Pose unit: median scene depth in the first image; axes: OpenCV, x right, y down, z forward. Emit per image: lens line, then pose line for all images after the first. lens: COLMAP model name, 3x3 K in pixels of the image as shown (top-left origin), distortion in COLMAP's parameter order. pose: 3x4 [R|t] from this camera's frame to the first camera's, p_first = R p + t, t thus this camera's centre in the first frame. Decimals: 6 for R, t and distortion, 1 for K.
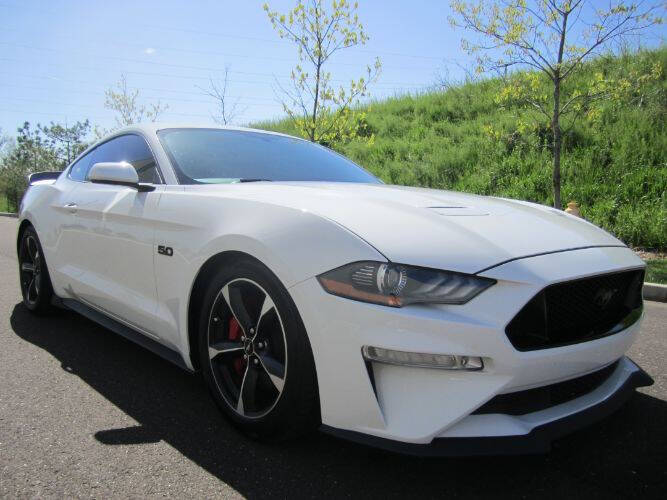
lens RADIAL K [[546.1, 0, 334.0], [0, 546.1, 254.9], [0, 0, 1]] dist [-0.058882, 0.021385]
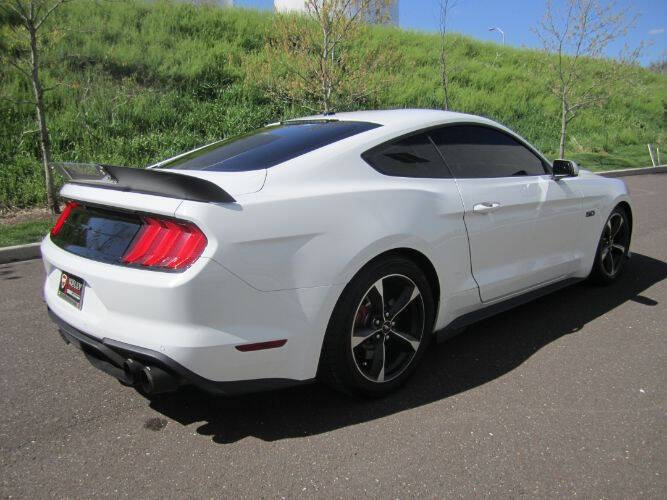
lens RADIAL K [[546.1, 0, 334.0], [0, 546.1, 254.9], [0, 0, 1]] dist [-0.058882, 0.021385]
pose [[0.019080, -0.230729, 0.972831, -1.029105], [0.104453, 0.968144, 0.227569, -0.182119], [-0.994347, 0.097273, 0.042573, 0.906830]]
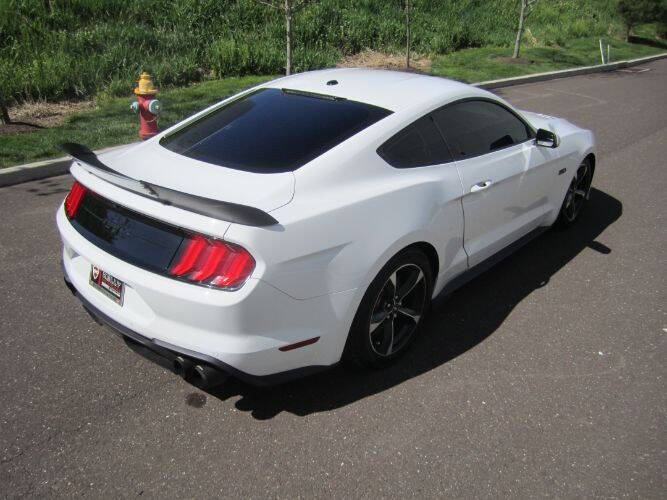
lens RADIAL K [[546.1, 0, 334.0], [0, 546.1, 254.9], [0, 0, 1]] dist [-0.058882, 0.021385]
pose [[-0.078570, -0.437576, 0.895742, -1.036134], [0.063598, 0.894490, 0.442542, -0.319369], [-0.994878, 0.091738, -0.042451, 0.977236]]
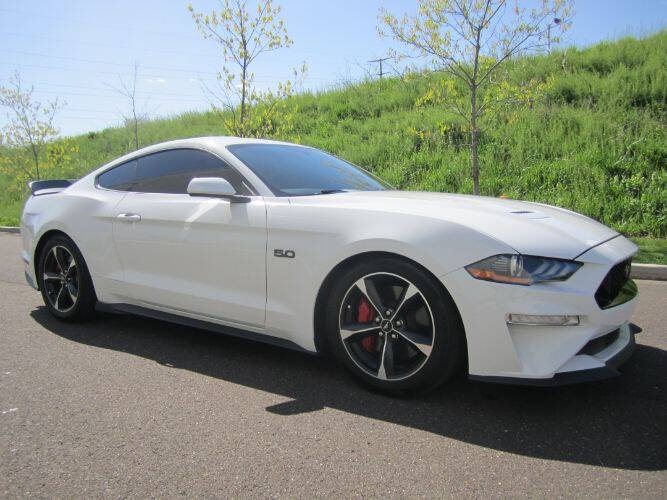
lens RADIAL K [[546.1, 0, 334.0], [0, 546.1, 254.9], [0, 0, 1]] dist [-0.058882, 0.021385]
pose [[0.975858, -0.050066, 0.212591, -0.240033], [0.047266, 0.998716, 0.018234, -0.011367], [-0.213231, -0.007745, 0.976971, -0.097578]]
